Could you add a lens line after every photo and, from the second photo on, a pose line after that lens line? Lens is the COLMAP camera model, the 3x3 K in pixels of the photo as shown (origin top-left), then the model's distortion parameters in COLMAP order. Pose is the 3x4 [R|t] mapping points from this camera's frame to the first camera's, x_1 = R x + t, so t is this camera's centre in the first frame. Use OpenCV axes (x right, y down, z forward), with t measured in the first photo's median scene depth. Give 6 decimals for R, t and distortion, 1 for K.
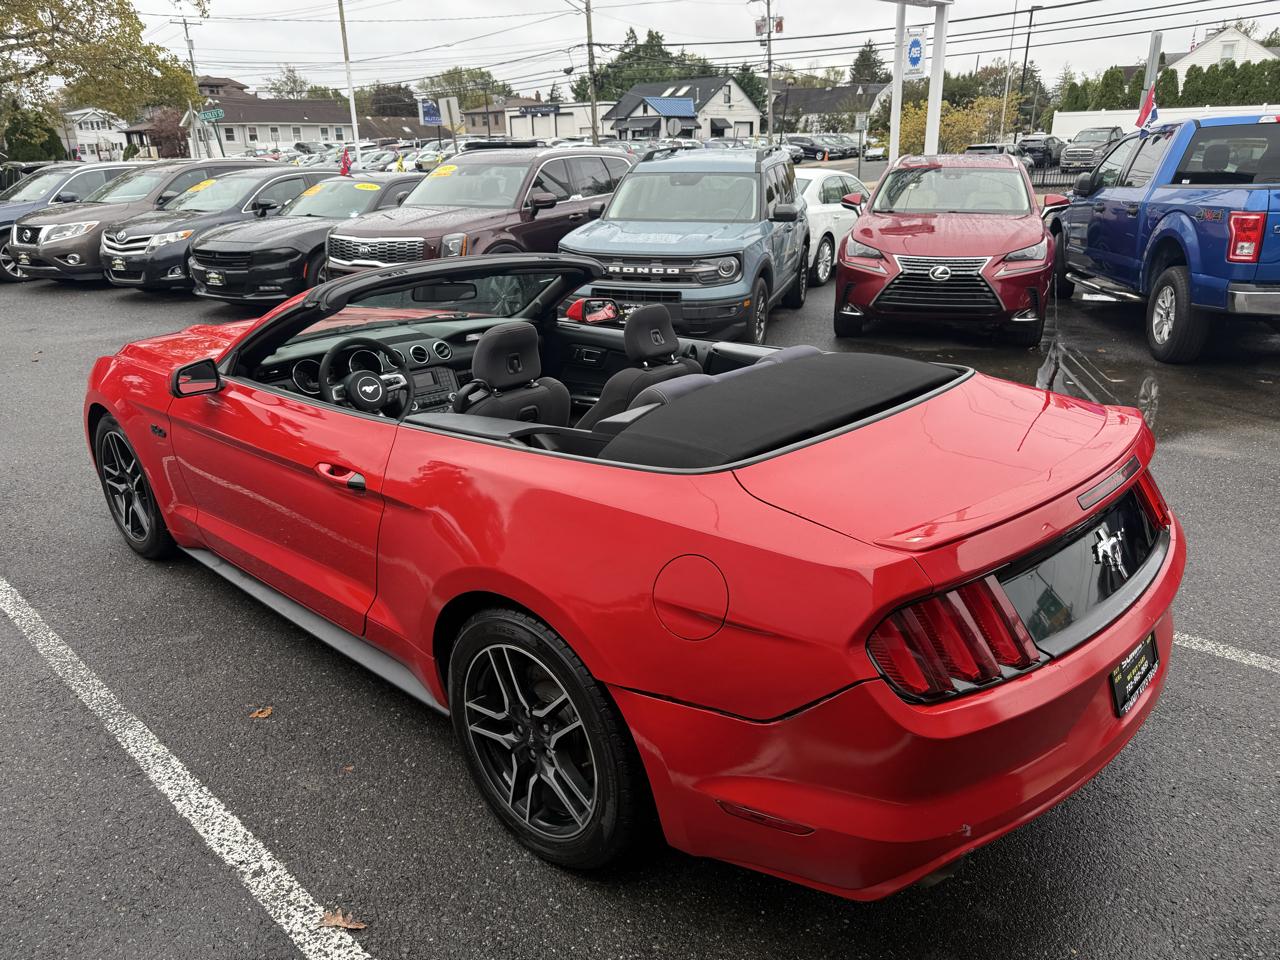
lens RADIAL K [[907.9, 0, 632.7], [0, 907.9, 489.0], [0, 0, 1]] dist [0.034434, -0.042995]
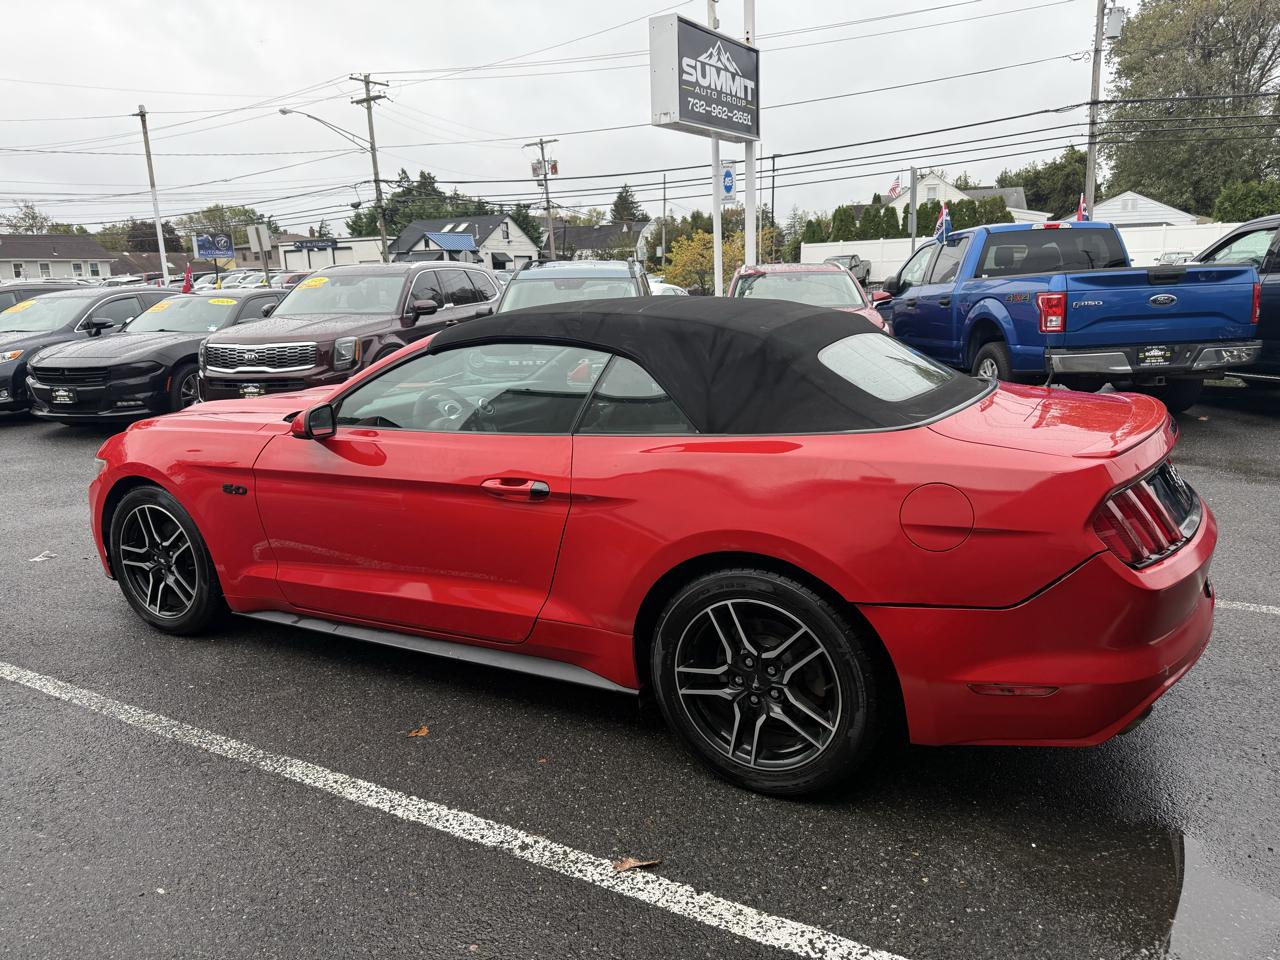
lens RADIAL K [[907.9, 0, 637.1], [0, 907.9, 483.9], [0, 0, 1]] dist [0.034434, -0.042995]
pose [[0.969587, -0.066156, 0.235636, -0.154575], [0.098204, 0.987033, -0.126974, 0.047618], [-0.224180, 0.146253, 0.963511, -0.029626]]
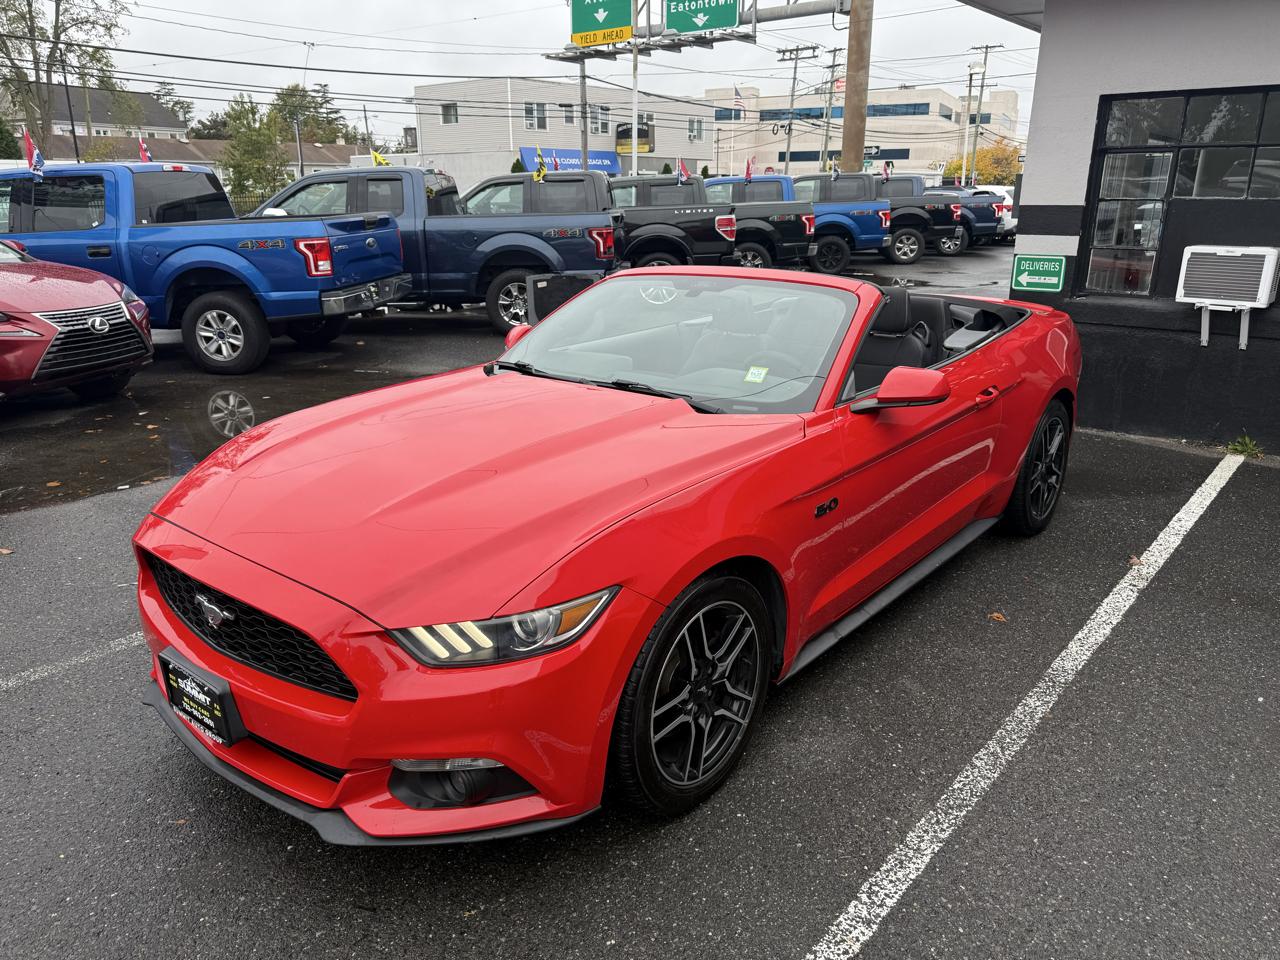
lens RADIAL K [[907.9, 0, 647.4], [0, 907.9, 481.9], [0, 0, 1]] dist [0.034434, -0.042995]
pose [[-0.063448, -0.284218, 0.956658, -0.589079], [0.350546, 0.891161, 0.288008, -0.170346], [-0.934394, 0.353627, 0.043089, 0.522076]]
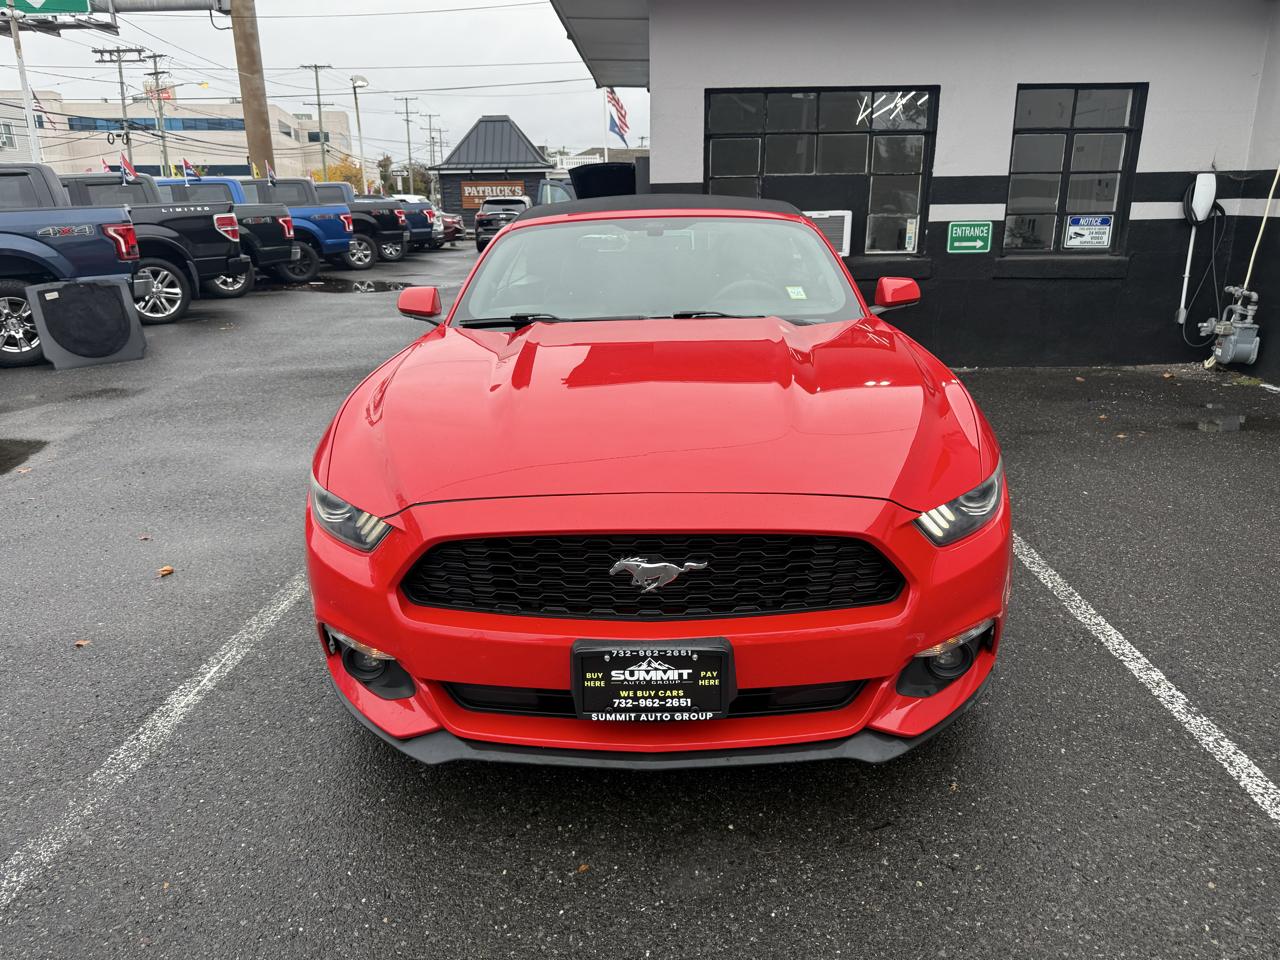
lens RADIAL K [[907.9, 0, 639.5], [0, 907.9, 478.0], [0, 0, 1]] dist [0.034434, -0.042995]
pose [[-0.663300, -0.187455, 0.724496, -0.475861], [0.283484, 0.833030, 0.475076, -0.235302], [-0.692582, 0.520501, -0.499408, 0.799073]]
